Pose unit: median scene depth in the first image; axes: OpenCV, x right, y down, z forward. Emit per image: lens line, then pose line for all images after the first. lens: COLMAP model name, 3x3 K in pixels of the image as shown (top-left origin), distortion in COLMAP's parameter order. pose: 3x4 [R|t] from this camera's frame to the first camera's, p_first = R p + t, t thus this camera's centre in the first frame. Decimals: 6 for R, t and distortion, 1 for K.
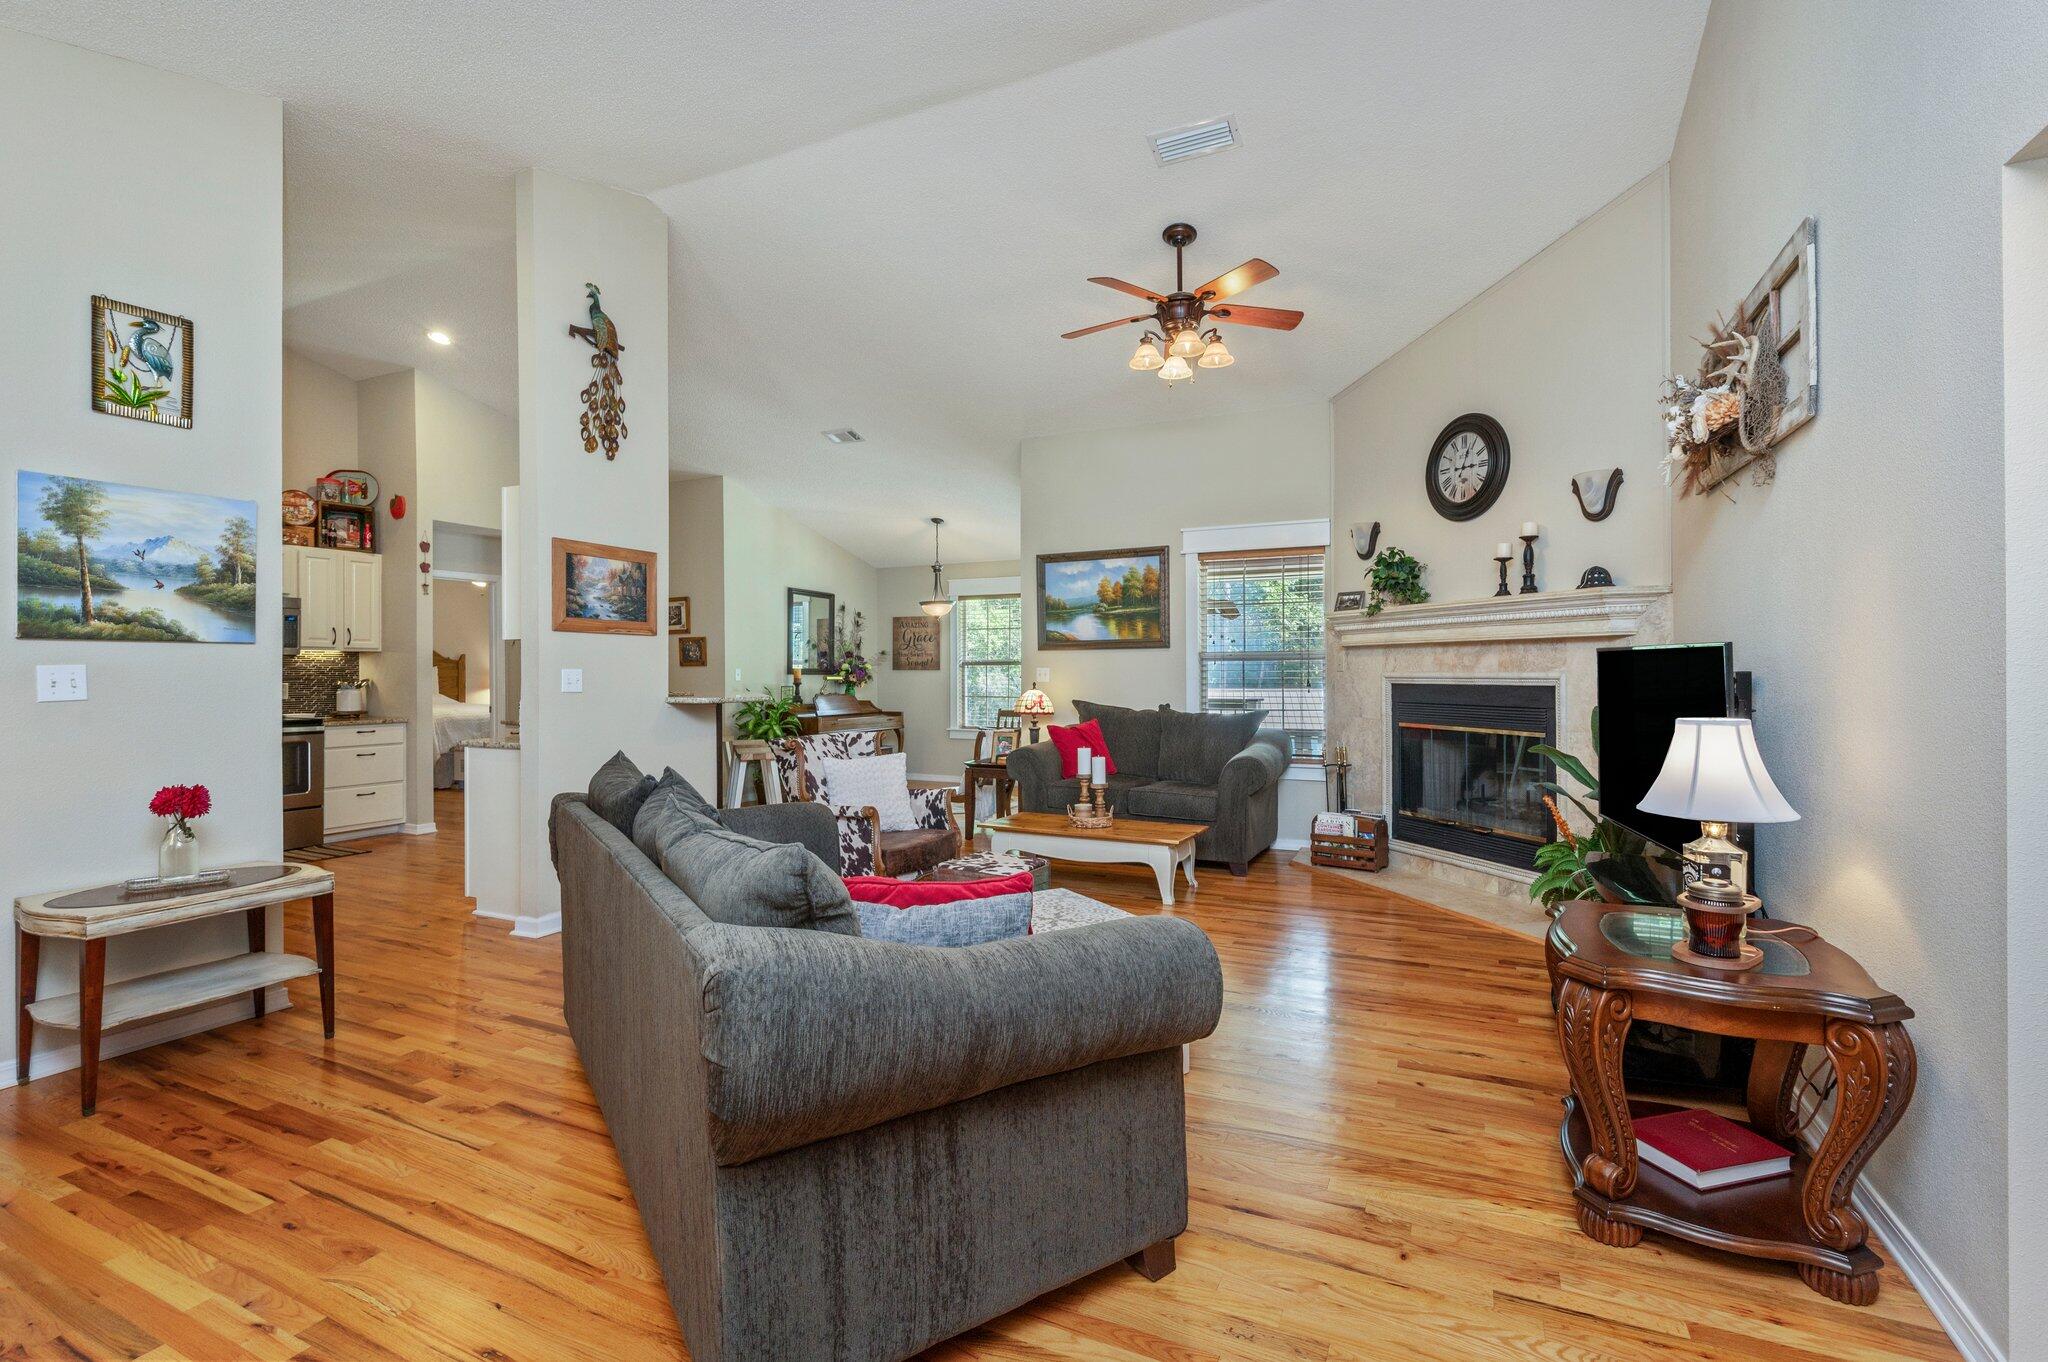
lens RADIAL K [[926.9, 0, 1027.7], [0, 926.9, 666.1], [0, 0, 1]] dist [-0.010889, 0.002142]
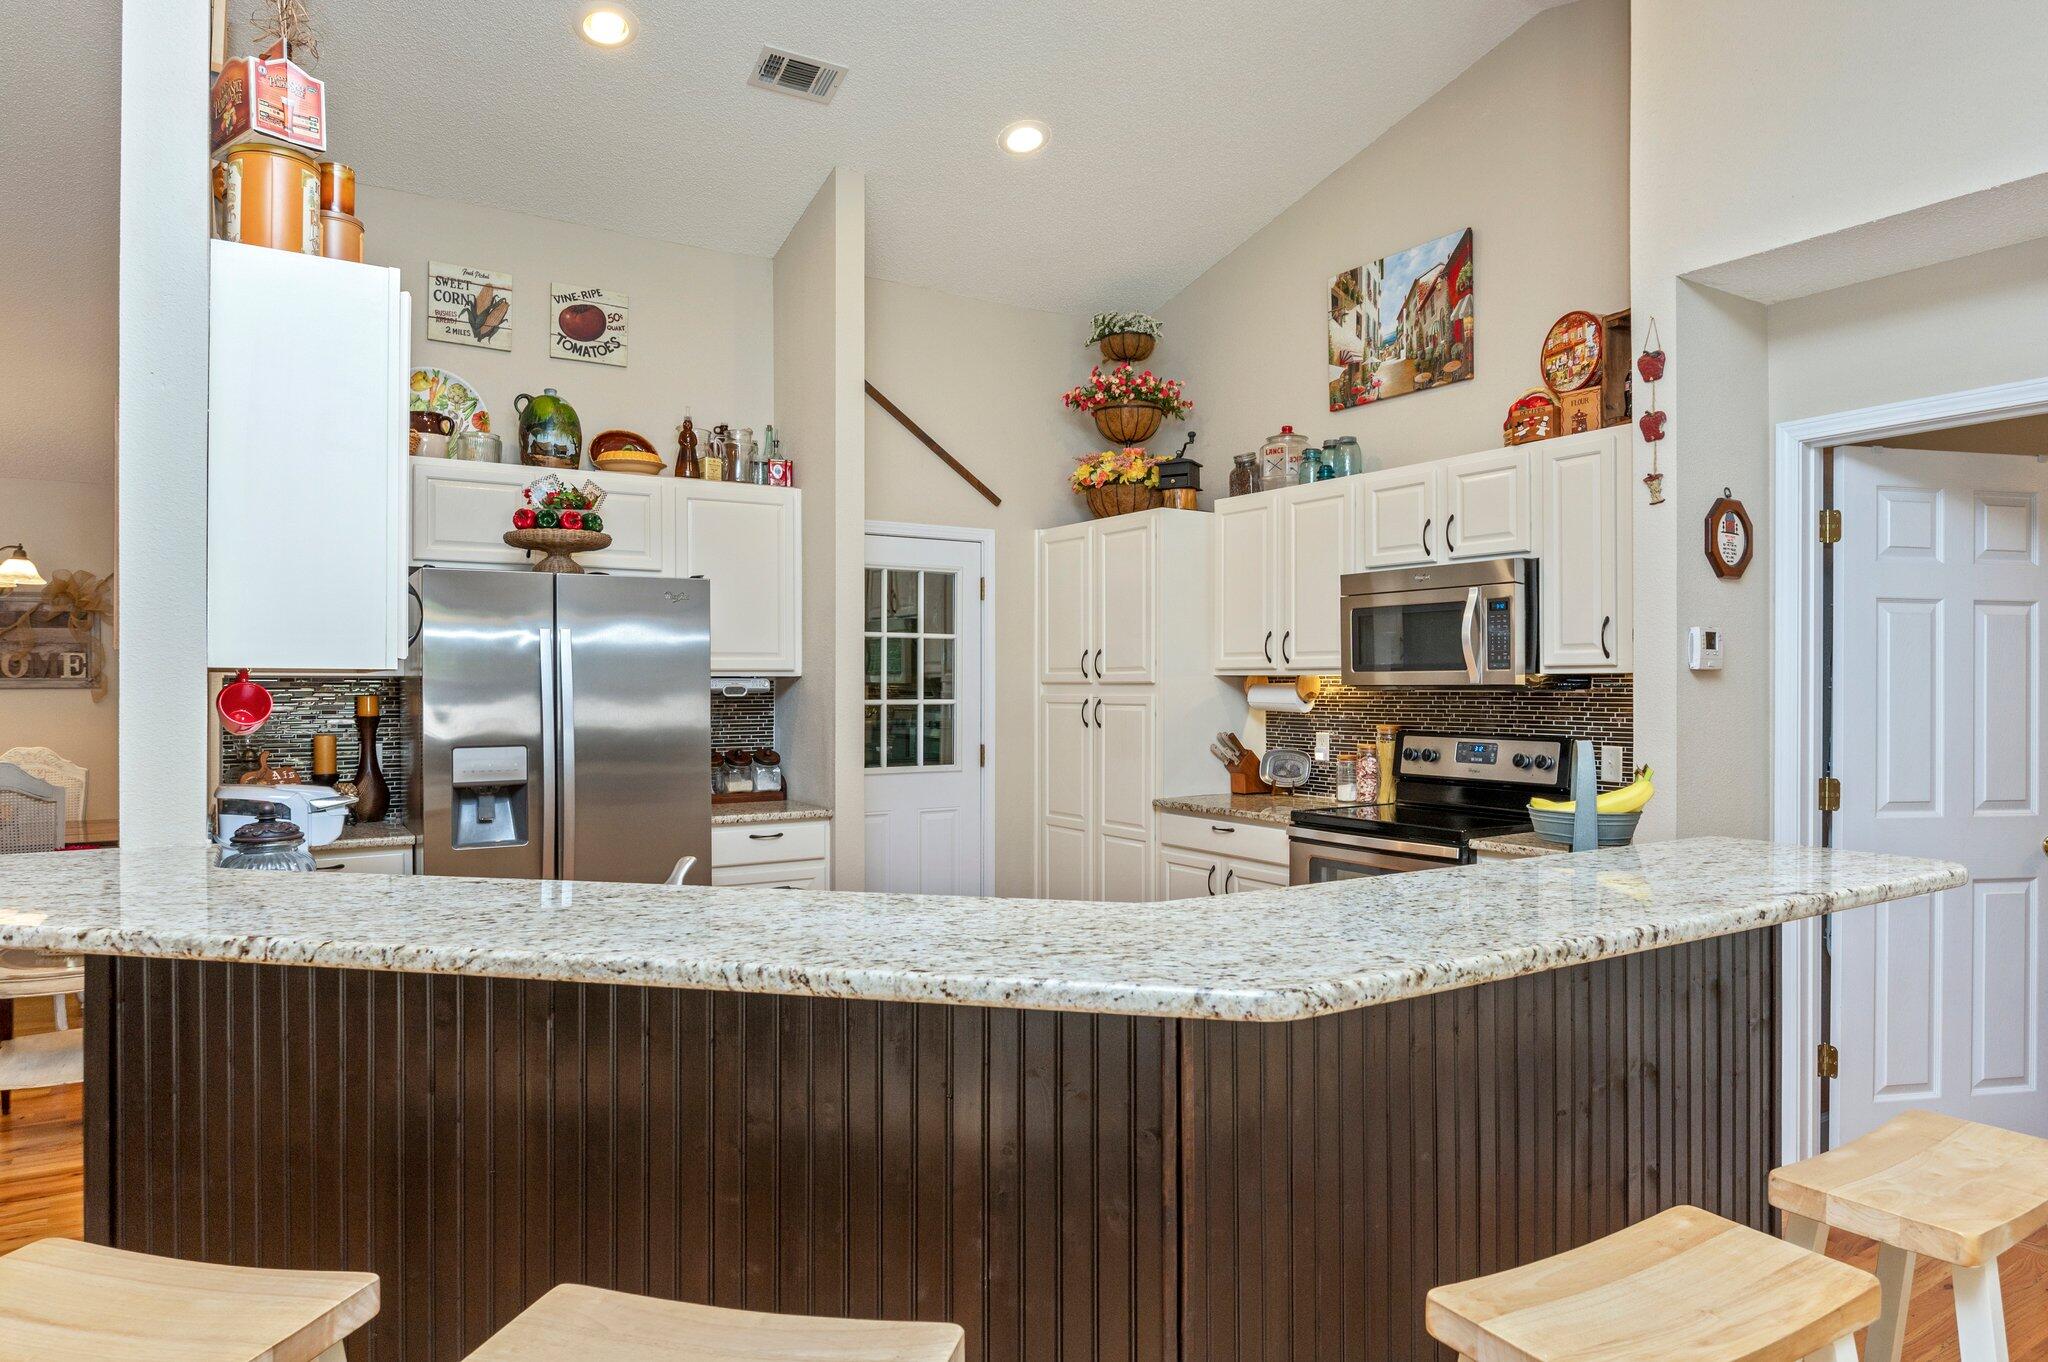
lens RADIAL K [[1236.3, 0, 1017.3], [0, 1236.3, 677.9], [0, 0, 1]] dist [-0.020304, 0.003710]
pose [[-0.529192, -0.001032, -0.848502, -0.300923], [0.009683, 0.999927, -0.007255, -0.026415], [0.848447, -0.012056, -0.529143, 2.187189]]
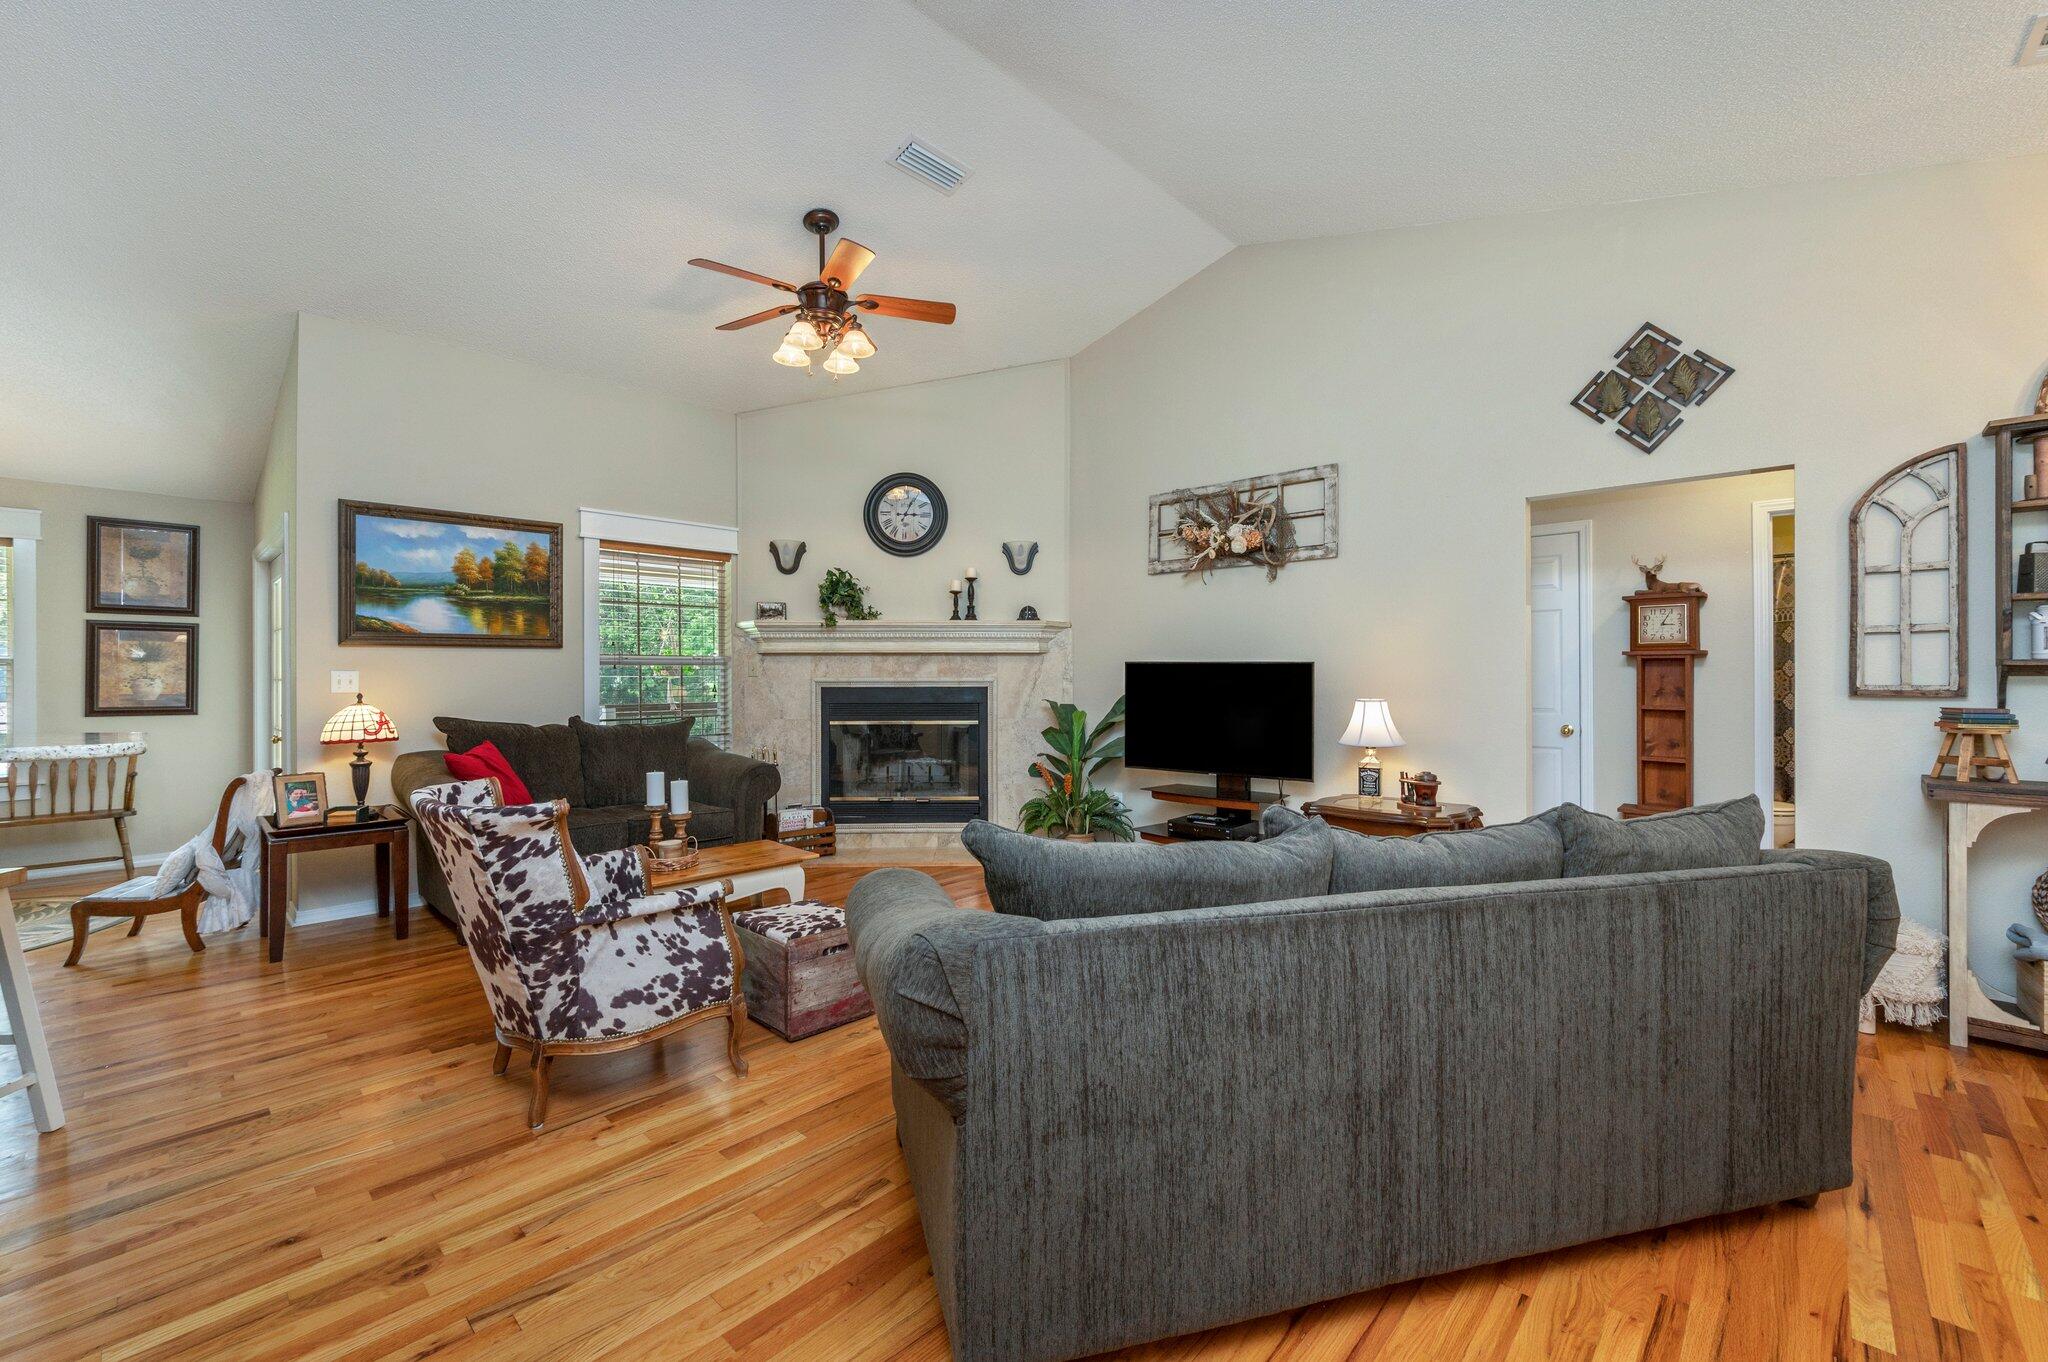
lens RADIAL K [[824.0, 0, 1024.5], [0, 824.0, 669.7], [0, 0, 1]] dist [-0.006542, 0.000208]
pose [[0.307678, 0.008004, 0.951457, -0.821223], [-0.004874, 0.999965, -0.006836, 0.005038], [-0.951478, -0.002534, 0.307706, 0.758771]]
